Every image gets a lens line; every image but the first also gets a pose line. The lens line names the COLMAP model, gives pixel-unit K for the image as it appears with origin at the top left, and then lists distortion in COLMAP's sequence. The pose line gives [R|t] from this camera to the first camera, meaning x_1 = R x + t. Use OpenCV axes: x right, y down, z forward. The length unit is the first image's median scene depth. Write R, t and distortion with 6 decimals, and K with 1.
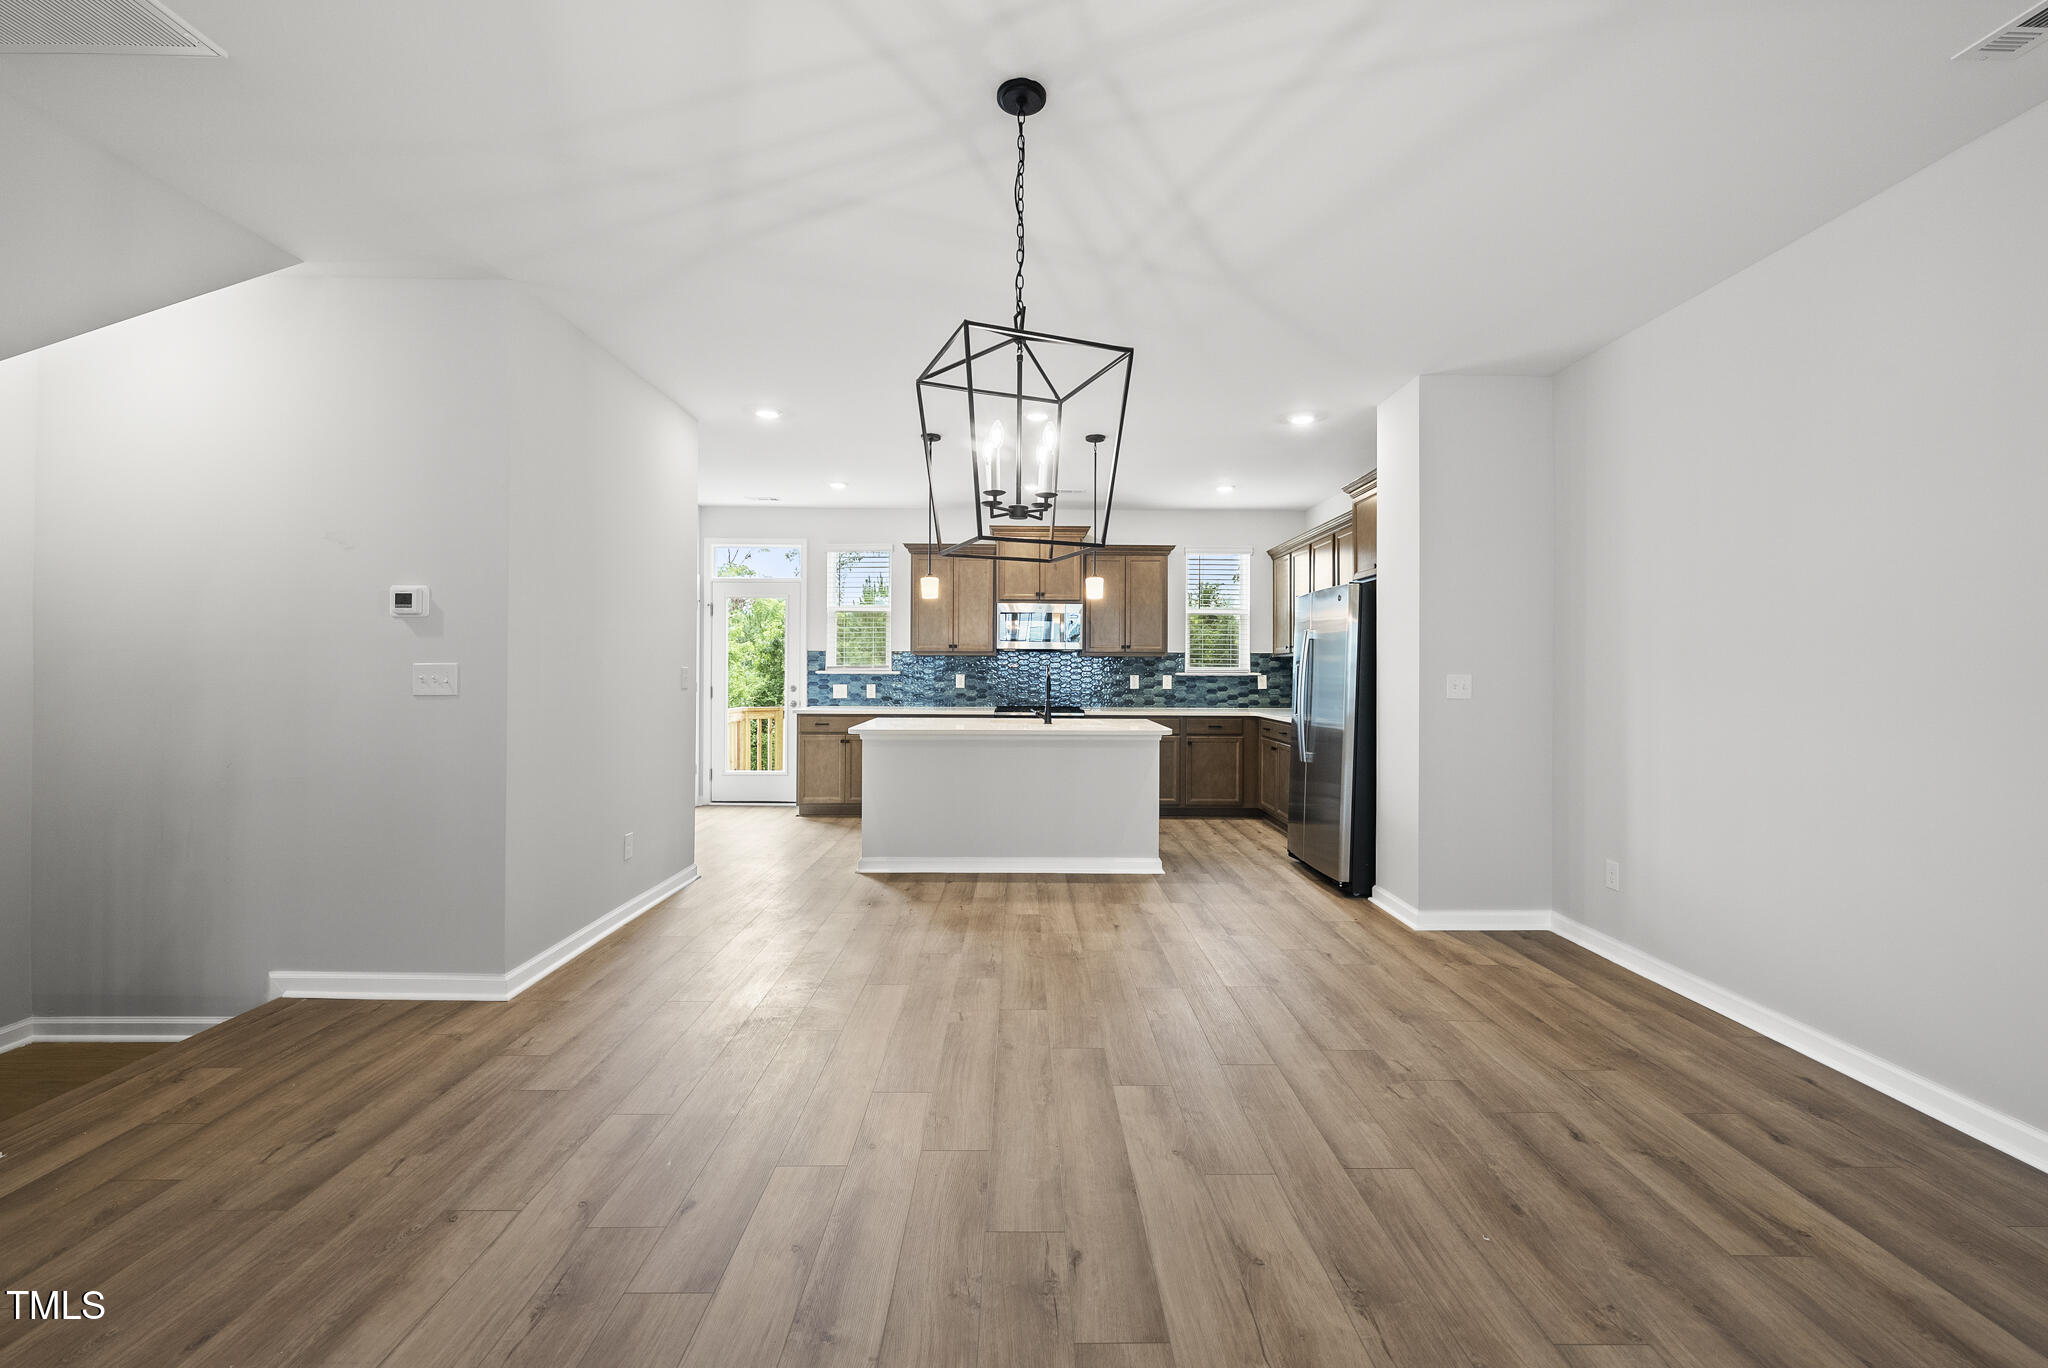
lens RADIAL K [[832.3, 0, 1024.2], [0, 832.3, 666.6], [0, 0, 1]] dist [0.001989, -0.000860]
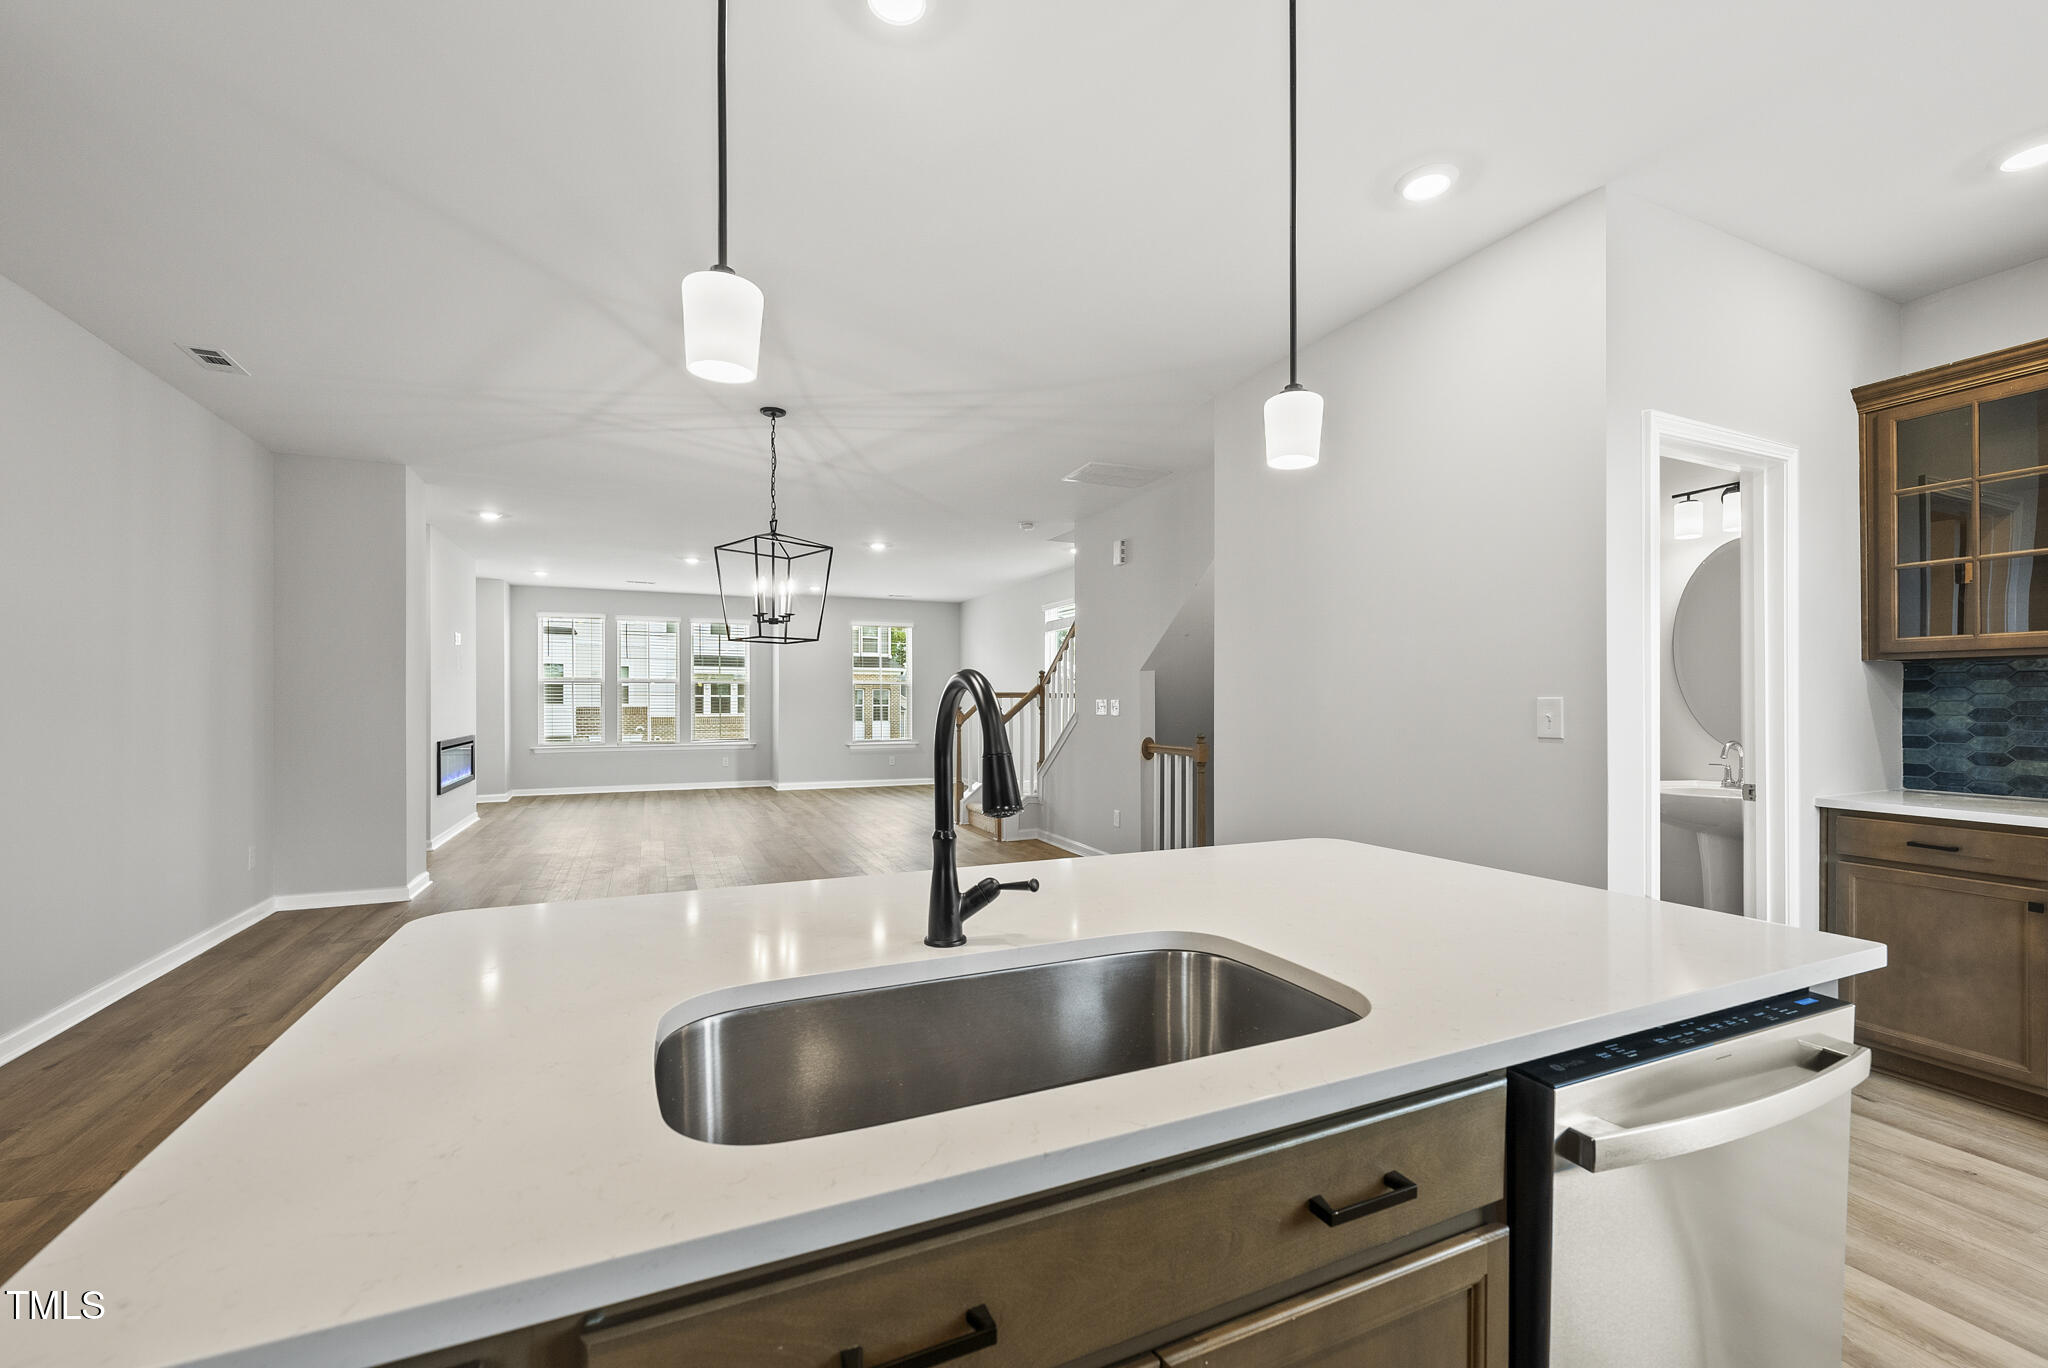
lens RADIAL K [[832.3, 0, 1026.8], [0, 832.3, 704.3], [0, 0, 1]] dist [0.001989, -0.000860]
pose [[-0.912744, -0.002888, -0.408522, 0.104155], [-0.002721, 0.999996, -0.000990, 0.006791], [0.408523, 0.000208, -0.912748, 1.252426]]
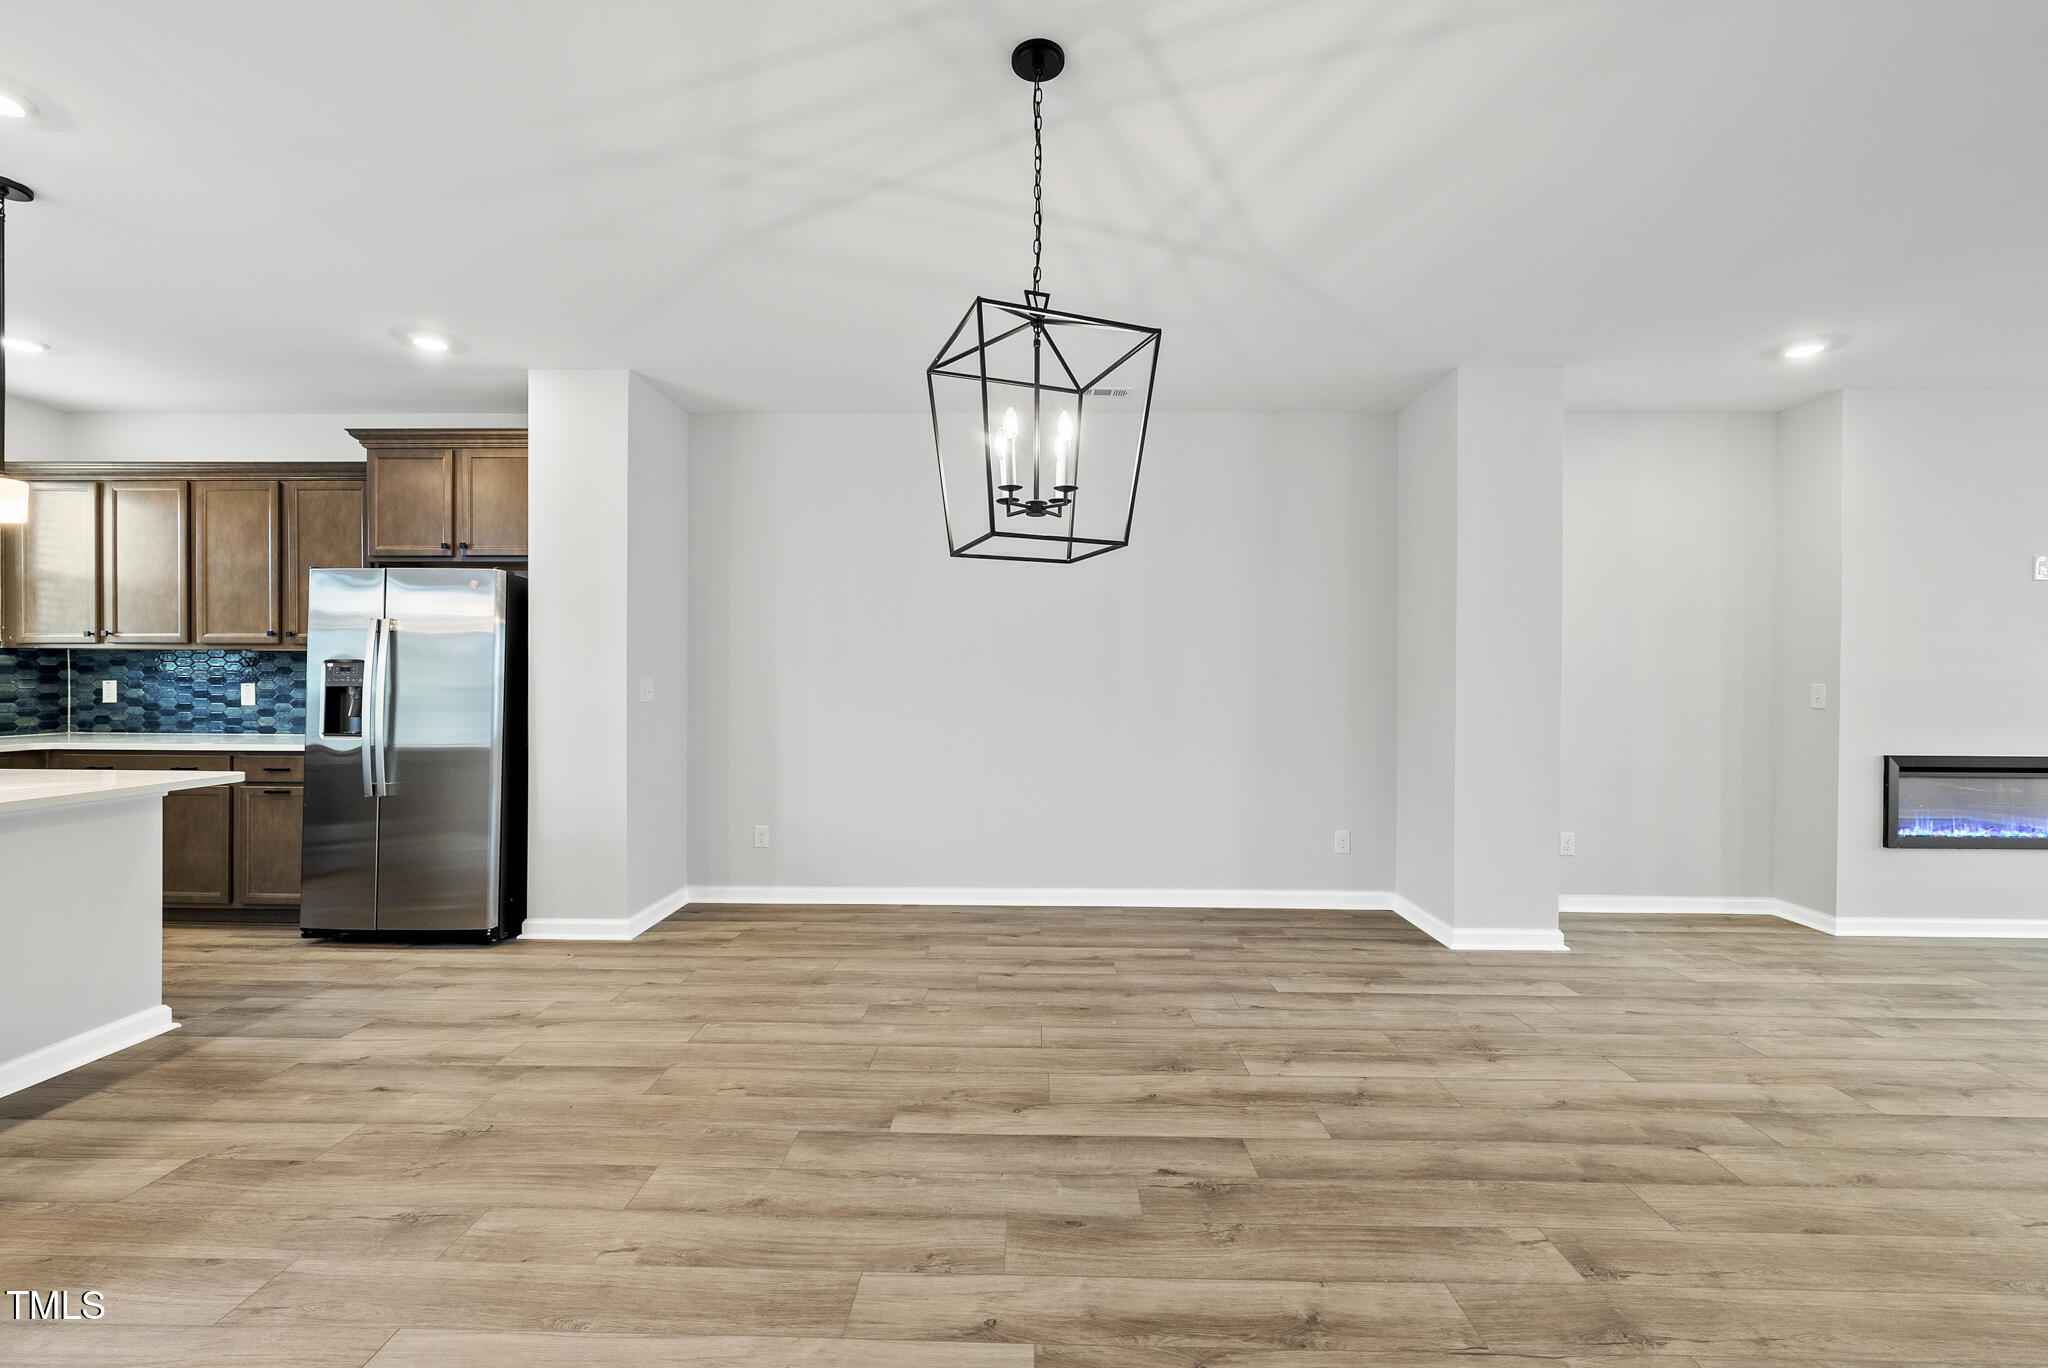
lens RADIAL K [[832.3, 0, 1025.6], [0, 832.3, 683.0], [0, 0, 1]] dist [0.001989, -0.000860]
pose [[0.029747, -0.009571, 0.999512, -0.383103], [-0.009731, 0.999904, 0.009865, 0.000810], [-0.999510, -0.010019, 0.029651, 0.399415]]
